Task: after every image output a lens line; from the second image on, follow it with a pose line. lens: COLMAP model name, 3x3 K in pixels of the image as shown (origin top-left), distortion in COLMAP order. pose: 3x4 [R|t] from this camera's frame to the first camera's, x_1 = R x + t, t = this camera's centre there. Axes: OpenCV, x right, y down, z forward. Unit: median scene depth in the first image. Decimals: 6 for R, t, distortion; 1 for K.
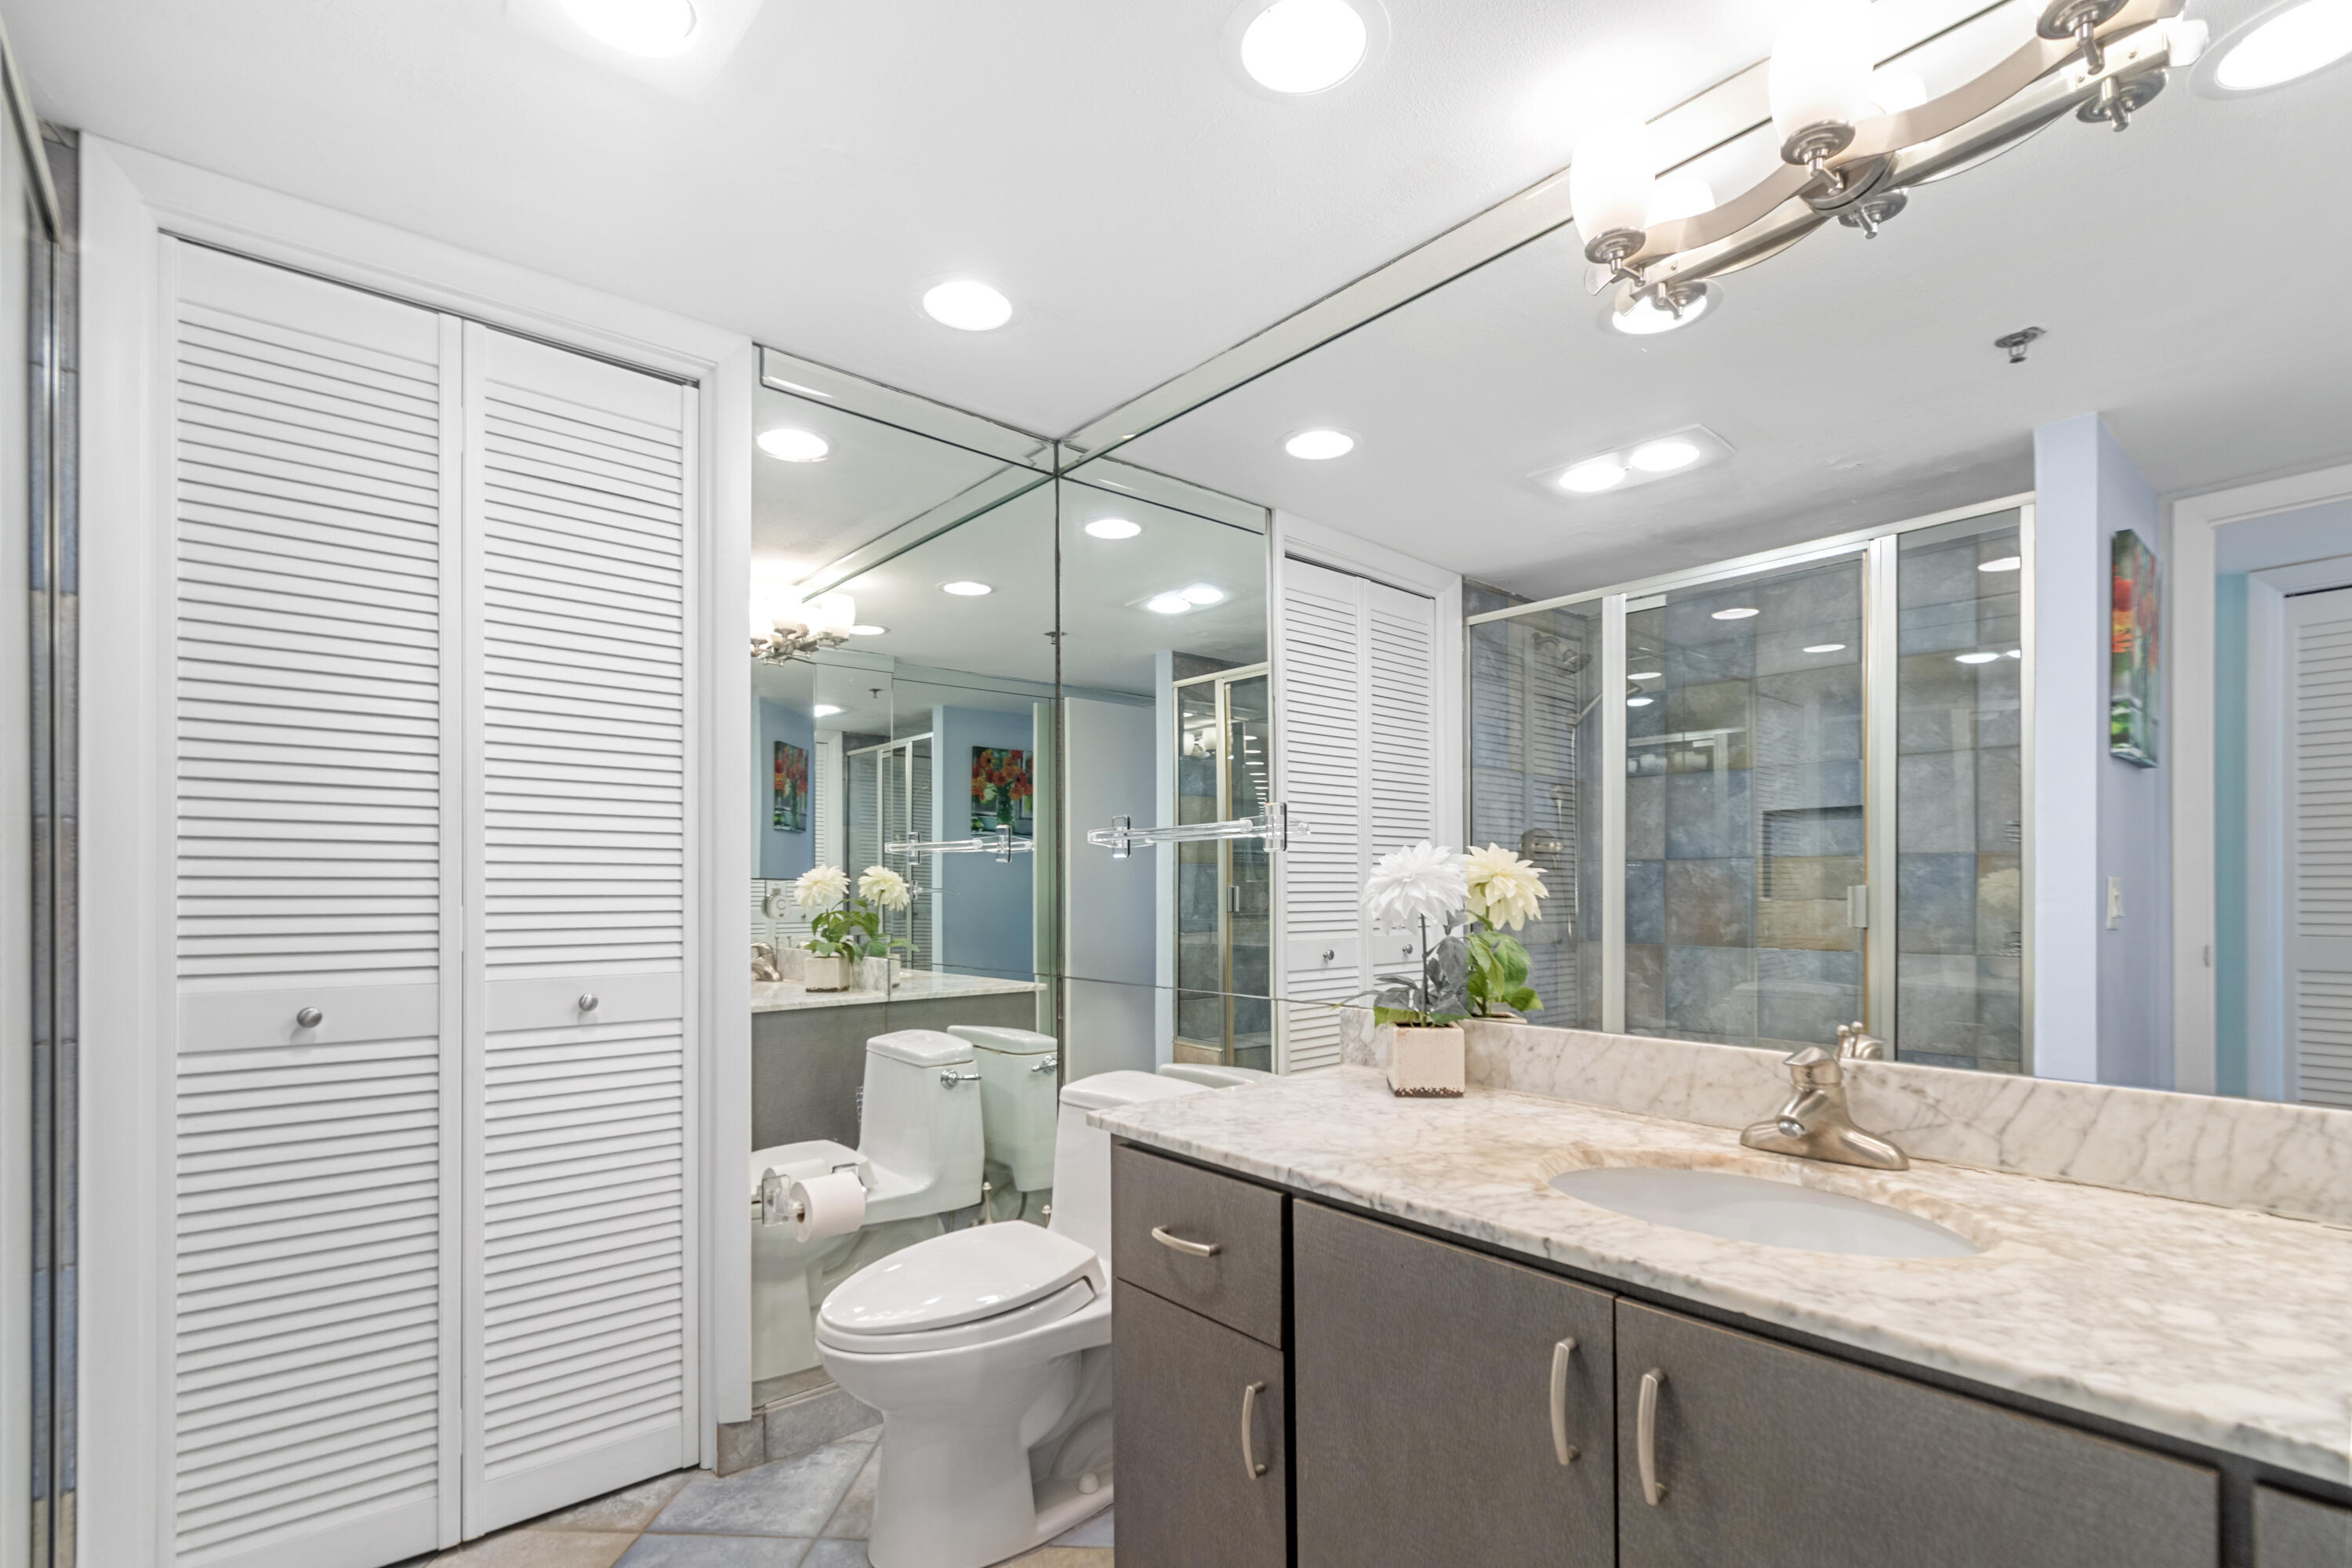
lens RADIAL K [[1079.0, 0, 1171.4], [0, 1079.0, 885.8], [0, 0, 1]] dist [0.001232, -0.000218]
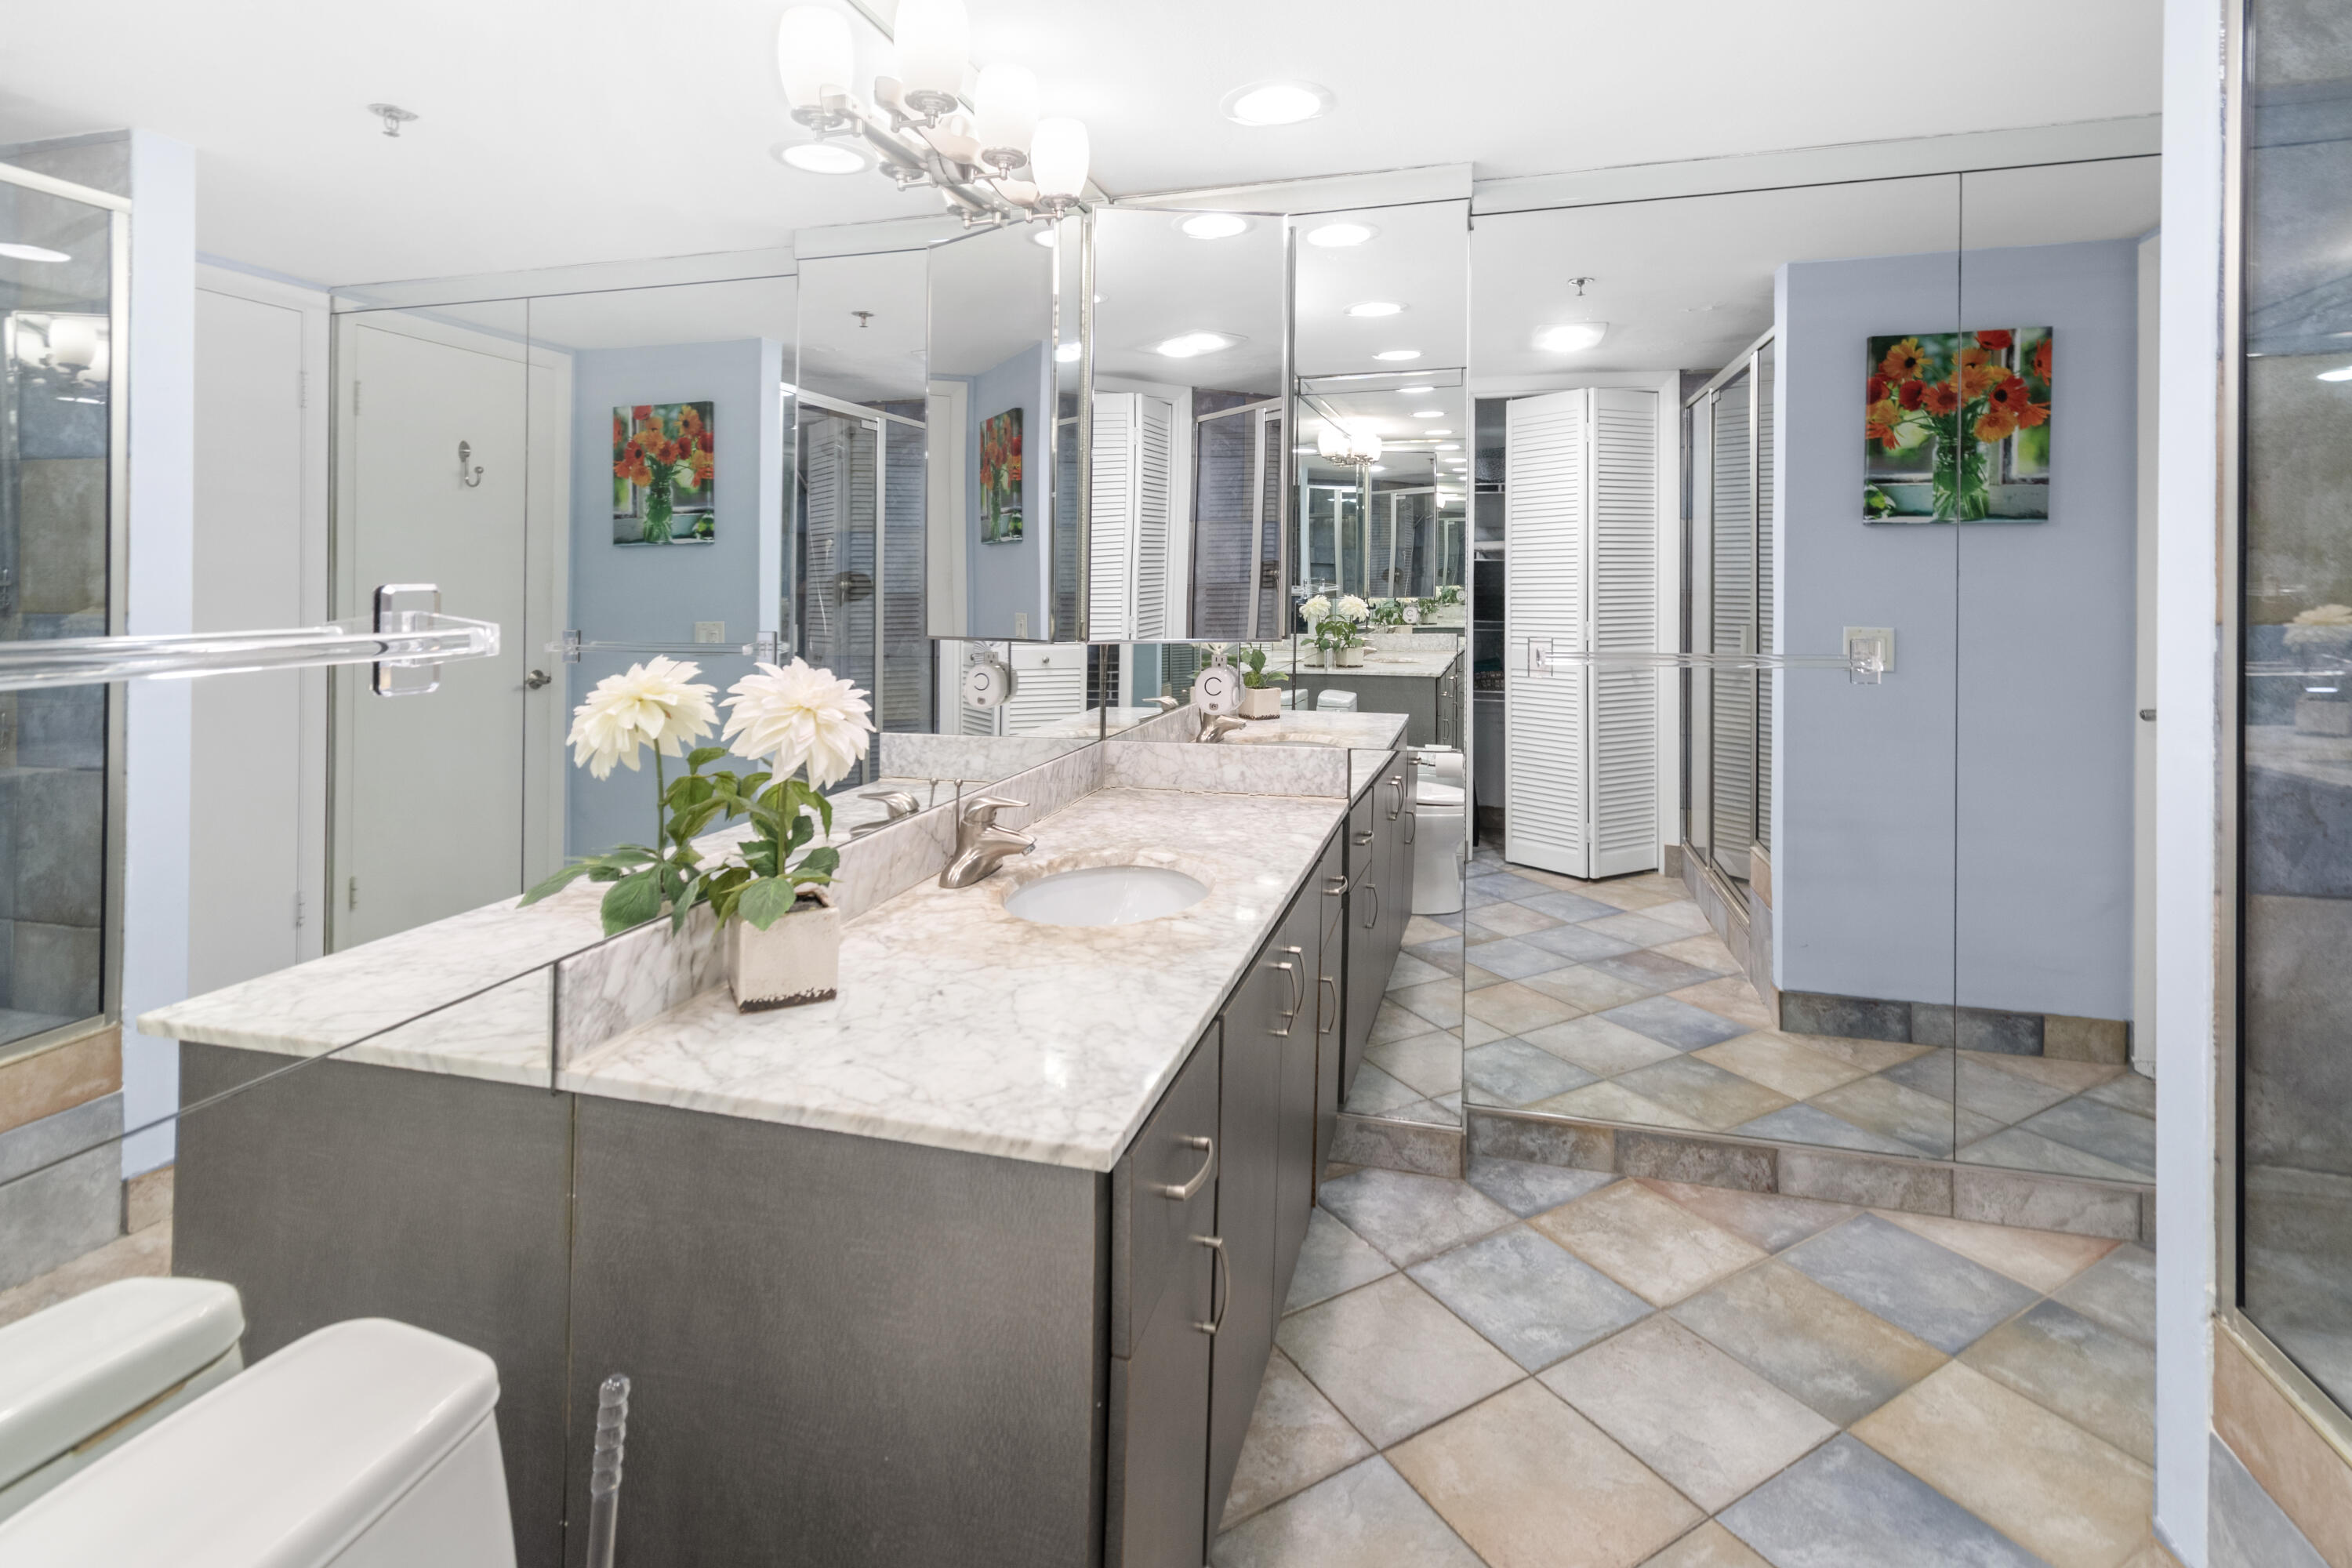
lens RADIAL K [[1082.9, 0, 1177.4], [0, 1082.9, 592.3], [0, 0, 1]] dist [0.006253, 0.000024]
pose [[-0.537148, -0.001805, 0.843486, -0.707618], [0.003914, 0.999982, 0.004633, -0.116655], [-0.843479, 0.005789, -0.537131, 1.510846]]
